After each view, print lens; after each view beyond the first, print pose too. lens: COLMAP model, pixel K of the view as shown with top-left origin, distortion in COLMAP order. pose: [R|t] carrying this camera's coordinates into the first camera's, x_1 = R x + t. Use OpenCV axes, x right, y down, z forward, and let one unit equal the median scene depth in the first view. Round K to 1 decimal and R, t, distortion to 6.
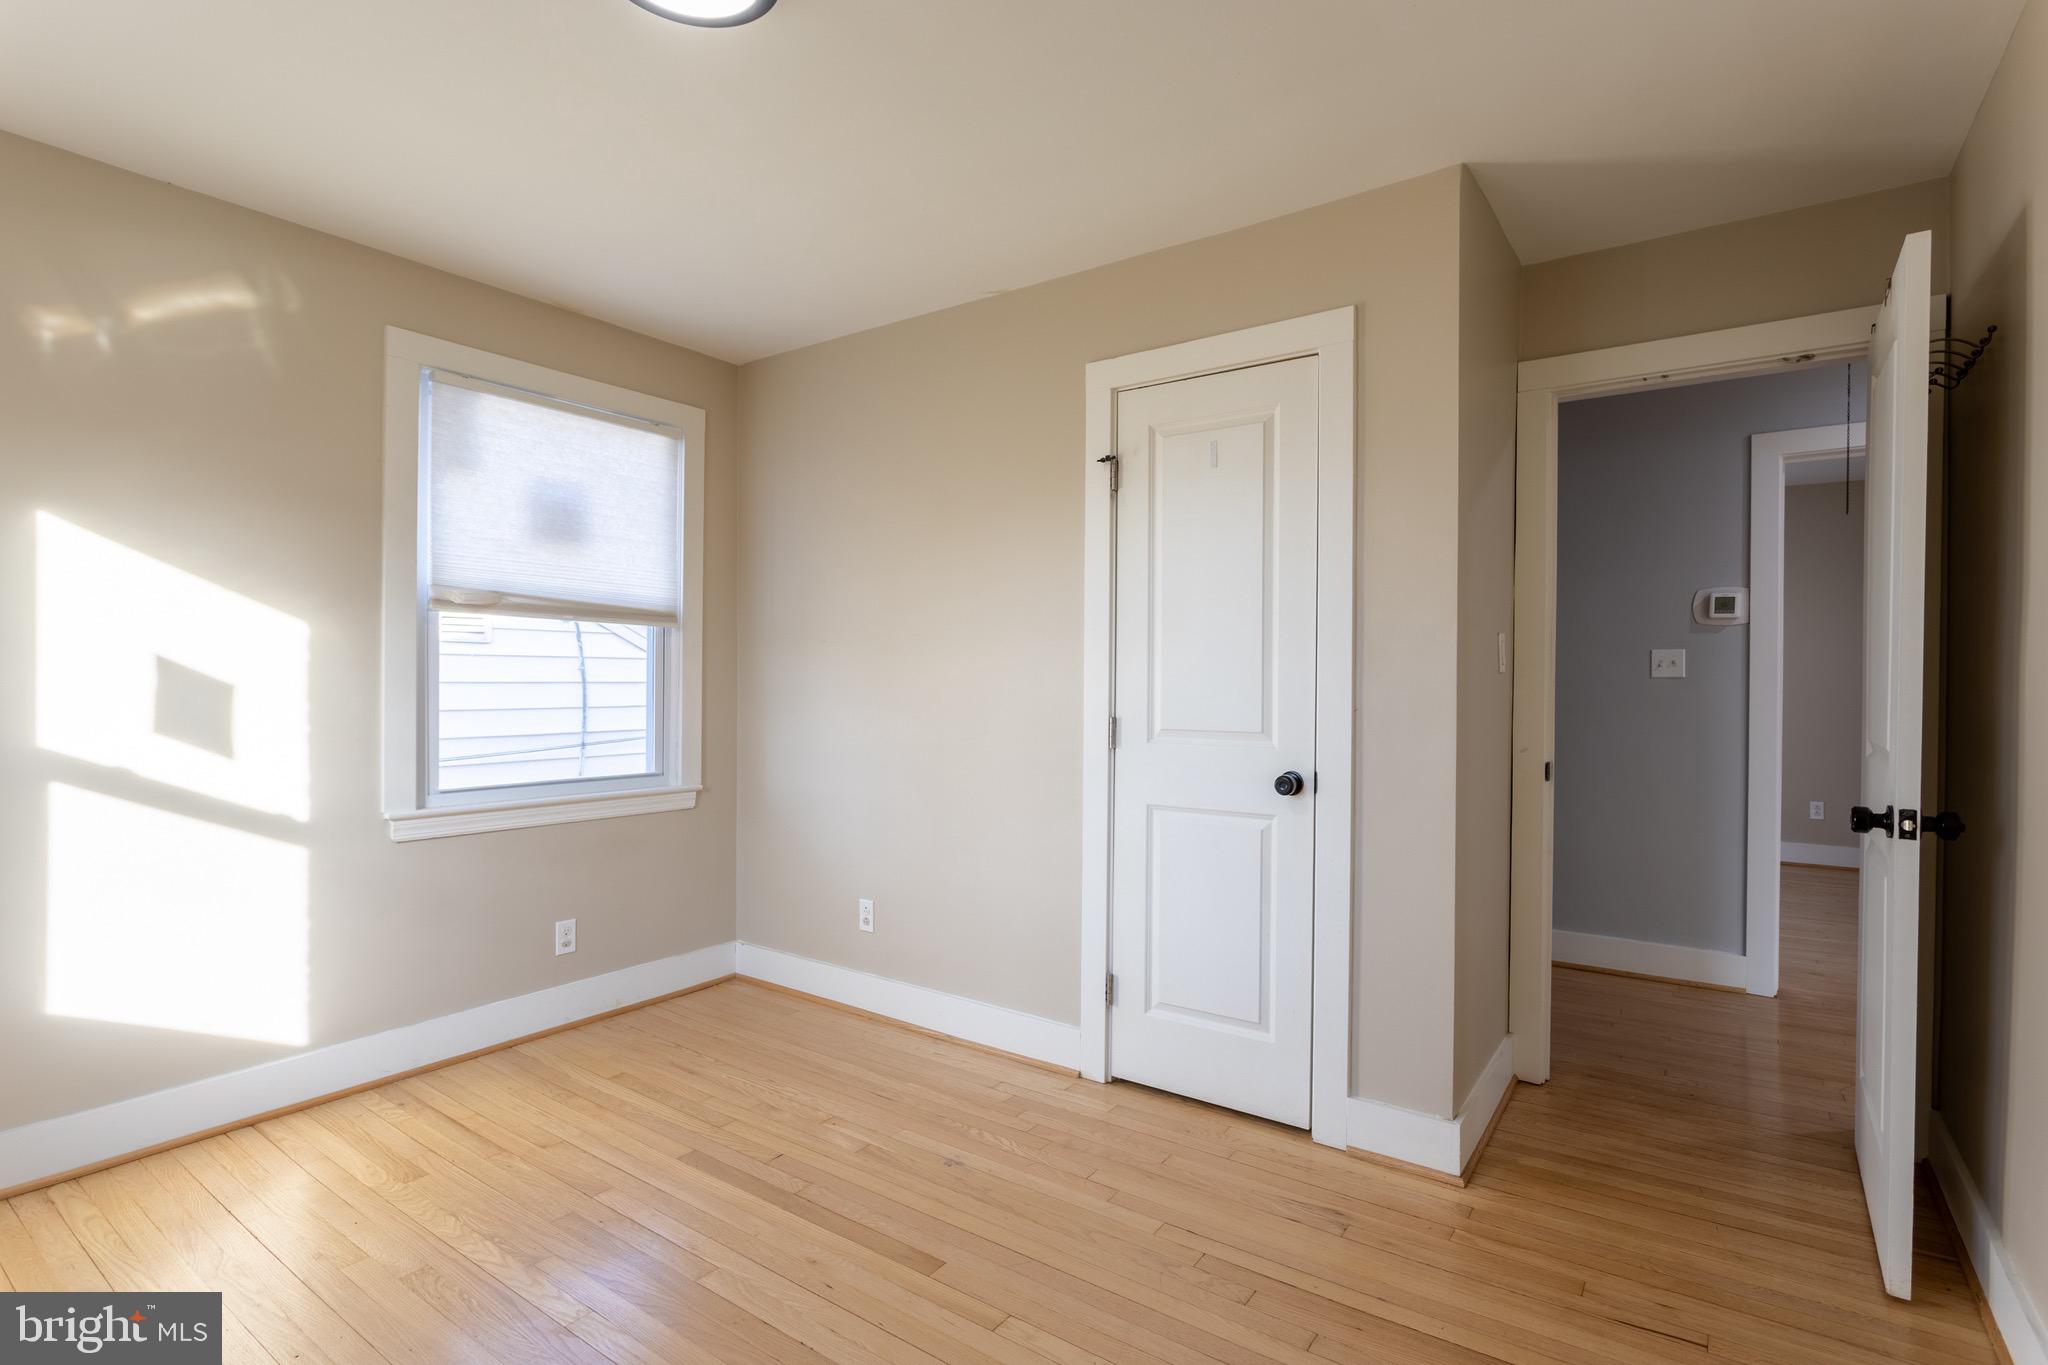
lens RADIAL K [[979.9, 0, 1033.0], [0, 979.9, 679.7], [0, 0, 1]] dist [-0.018486, 0.008193]
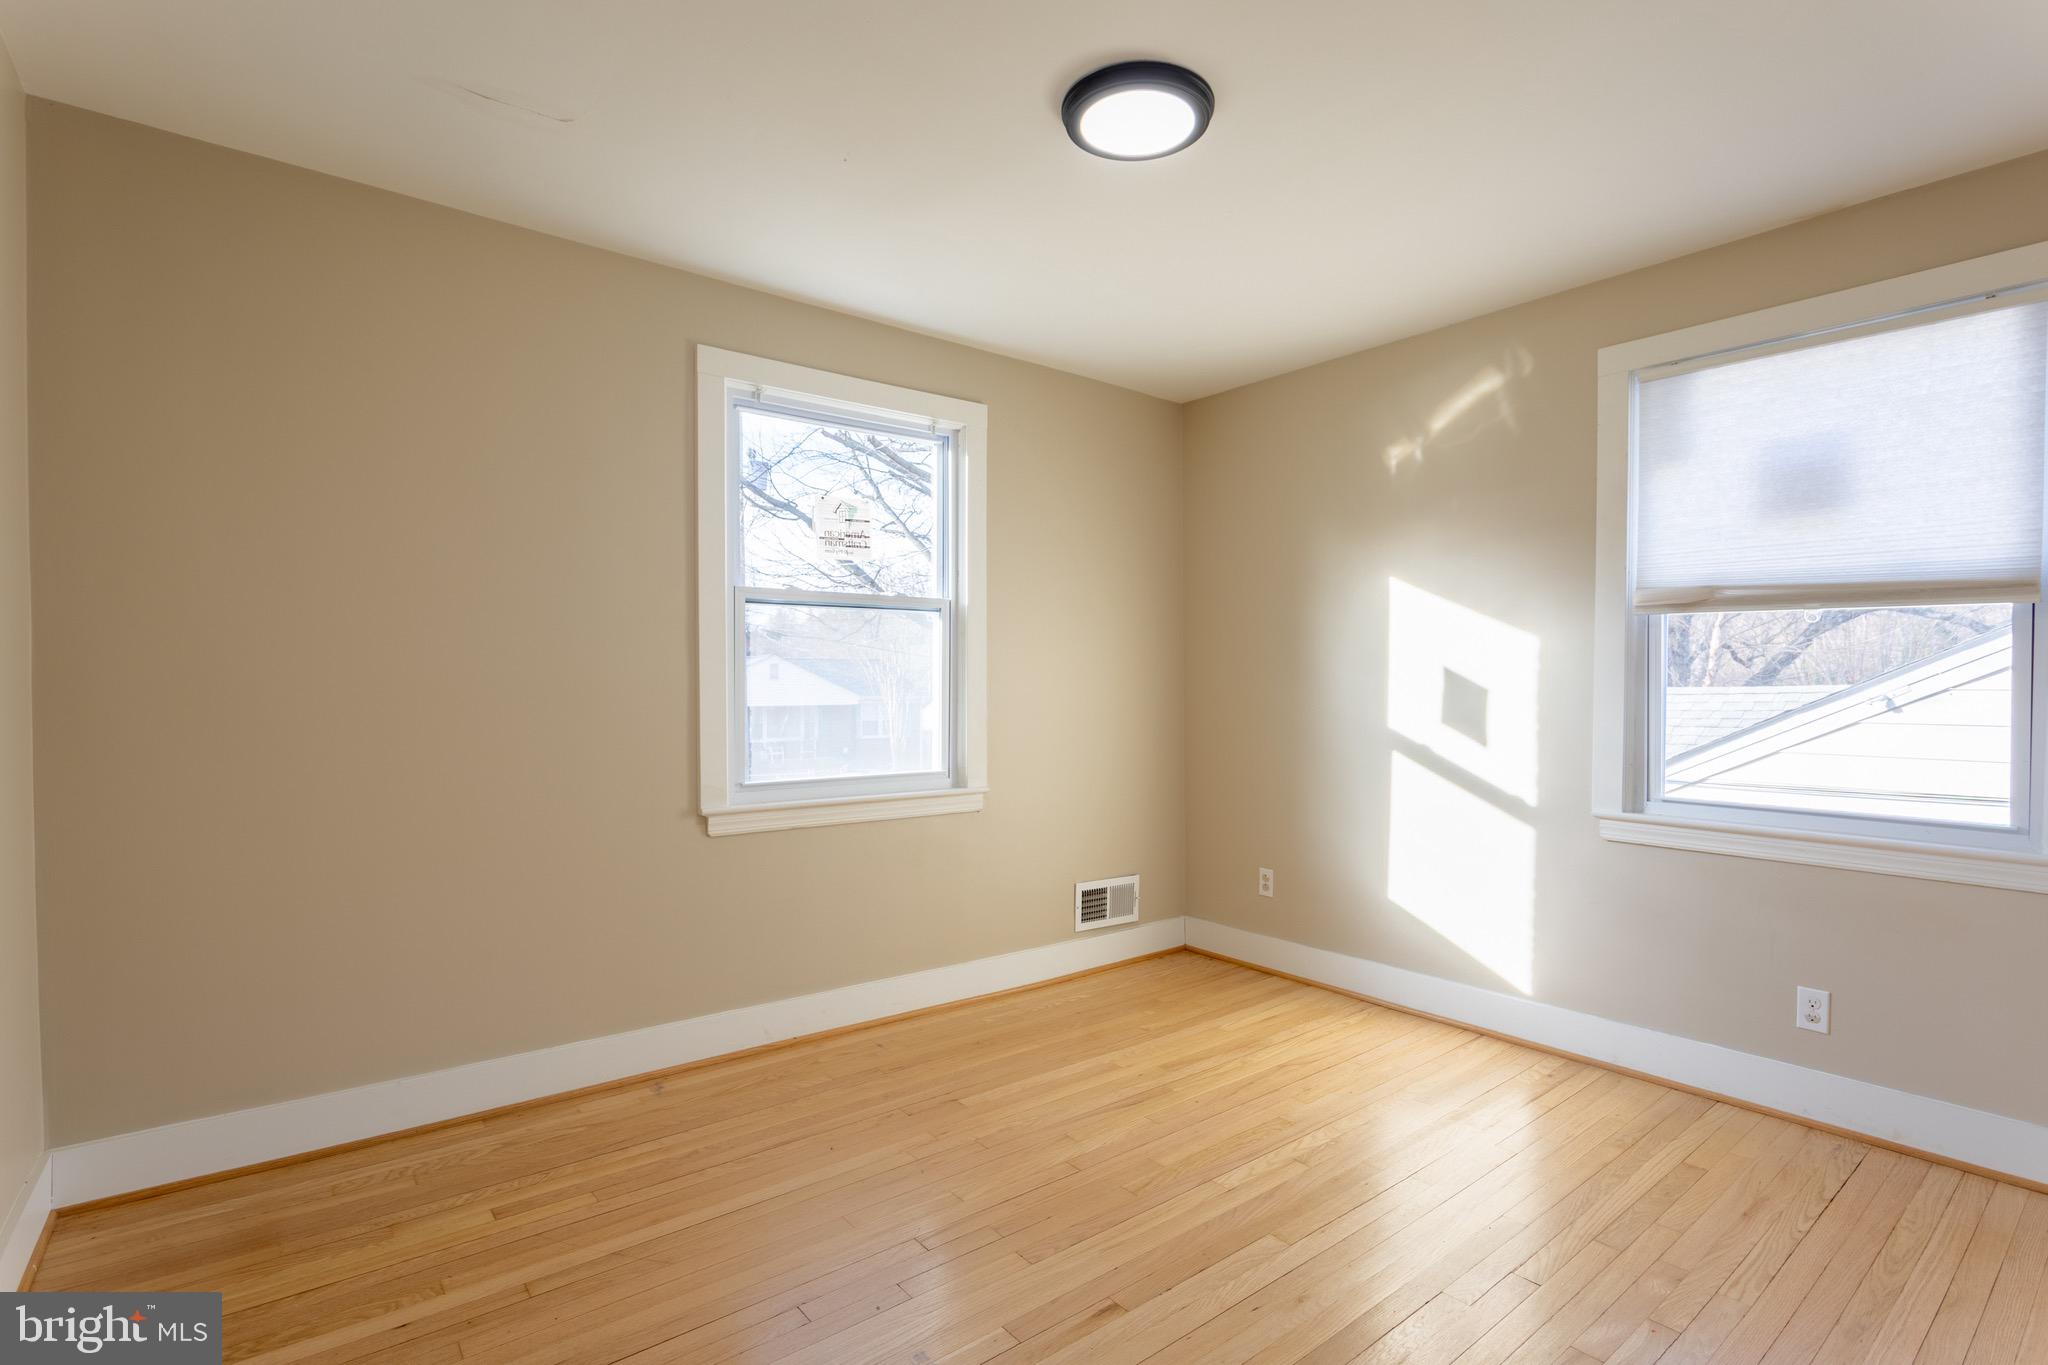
lens RADIAL K [[979.9, 0, 1033.3], [0, 979.9, 687.2], [0, 0, 1]] dist [-0.018486, 0.008193]
pose [[-0.265894, 0.004019, -0.963994, 0.541597], [0.000917, 0.999992, 0.003916, -0.002171], [0.964002, 0.000157, -0.265896, 0.723858]]
